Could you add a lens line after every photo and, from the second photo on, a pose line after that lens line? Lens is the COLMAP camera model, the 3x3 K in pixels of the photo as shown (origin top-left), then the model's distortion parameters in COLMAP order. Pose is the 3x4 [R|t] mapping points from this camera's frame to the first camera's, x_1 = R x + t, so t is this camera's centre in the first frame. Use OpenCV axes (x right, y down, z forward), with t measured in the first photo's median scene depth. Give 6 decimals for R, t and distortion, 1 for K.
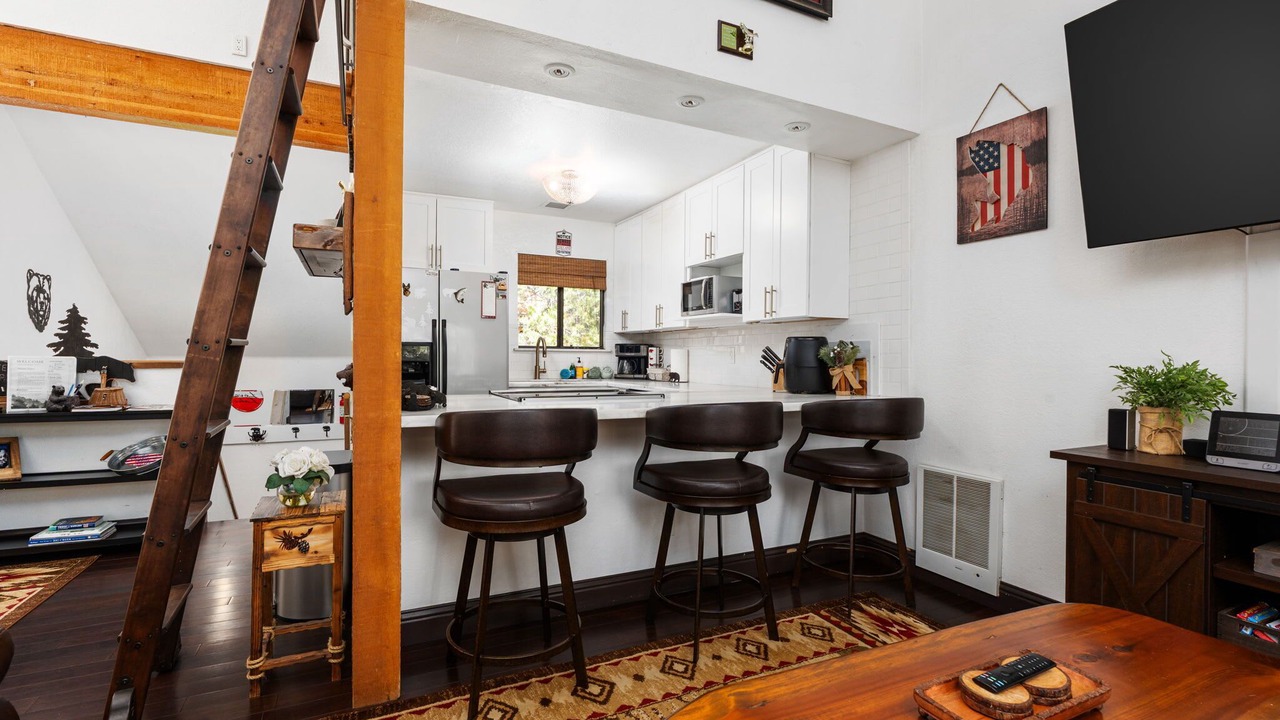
lens RADIAL K [[580.5, 0, 641.3], [0, 580.5, 356.2], [0, 0, 1]] dist [-0.004645, 0.001288]
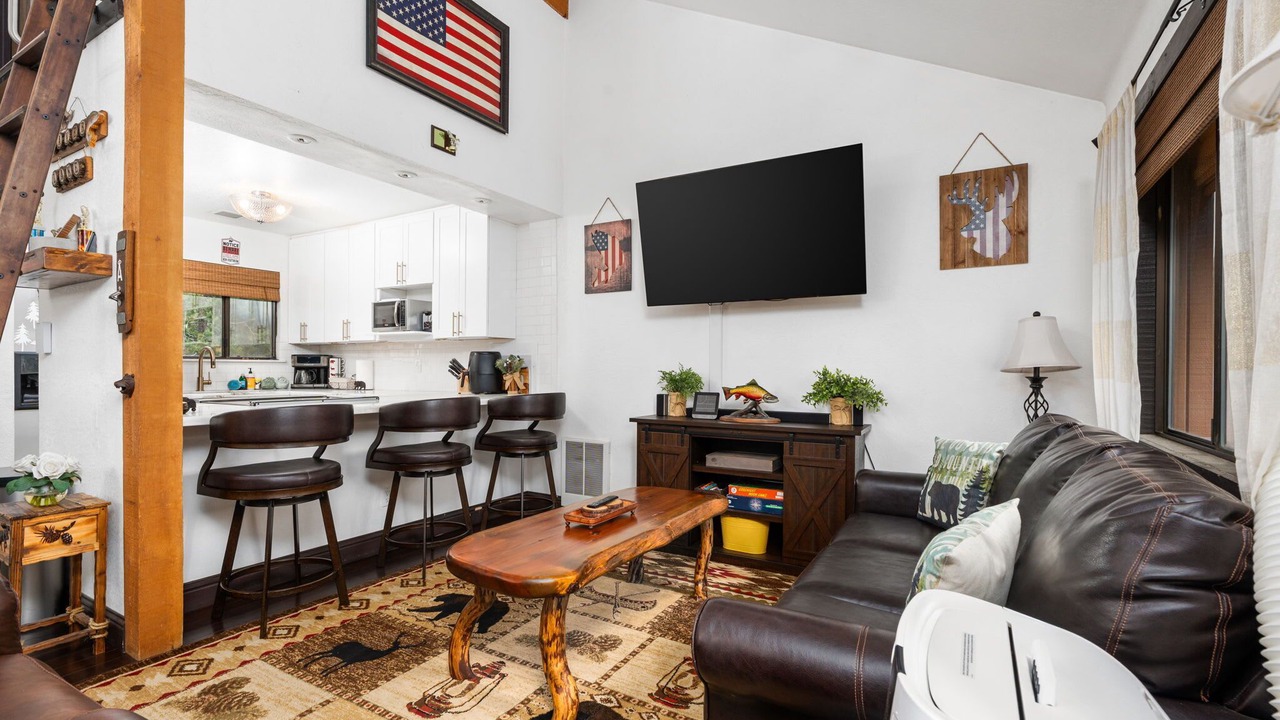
lens RADIAL K [[575.9, 0, 640.2], [0, 575.9, 362.5], [0, 0, 1]] dist [-0.004228, 0.000864]
pose [[0.833066, -0.000696, 0.553174, -0.189271], [0.003543, 0.999985, -0.004079, -0.002028], [-0.553163, 0.005358, 0.833056, -0.374697]]
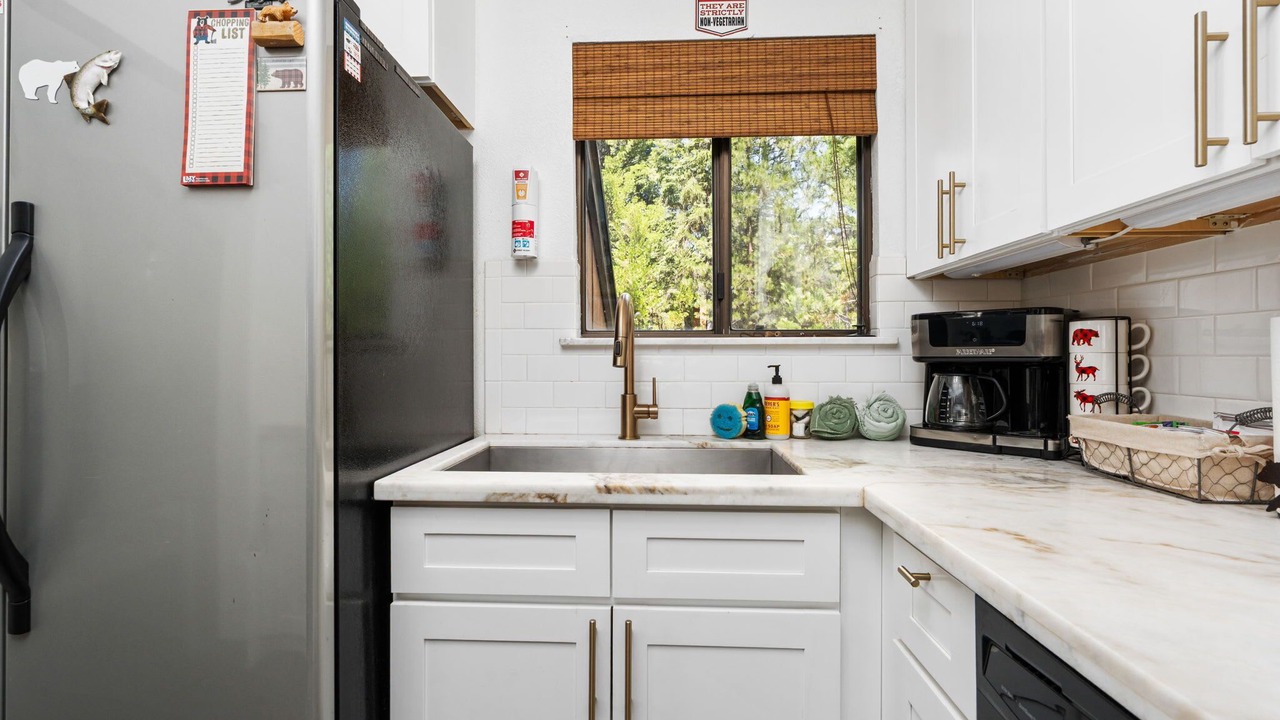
lens RADIAL K [[580.5, 0, 641.3], [0, 580.5, 356.2], [0, 0, 1]] dist [-0.004645, 0.001288]
pose [[0.874039, -0.009726, -0.485758, -0.048319], [0.008895, 0.999952, -0.004015, -0.004003], [0.485774, -0.000812, 0.874084, 1.409949]]
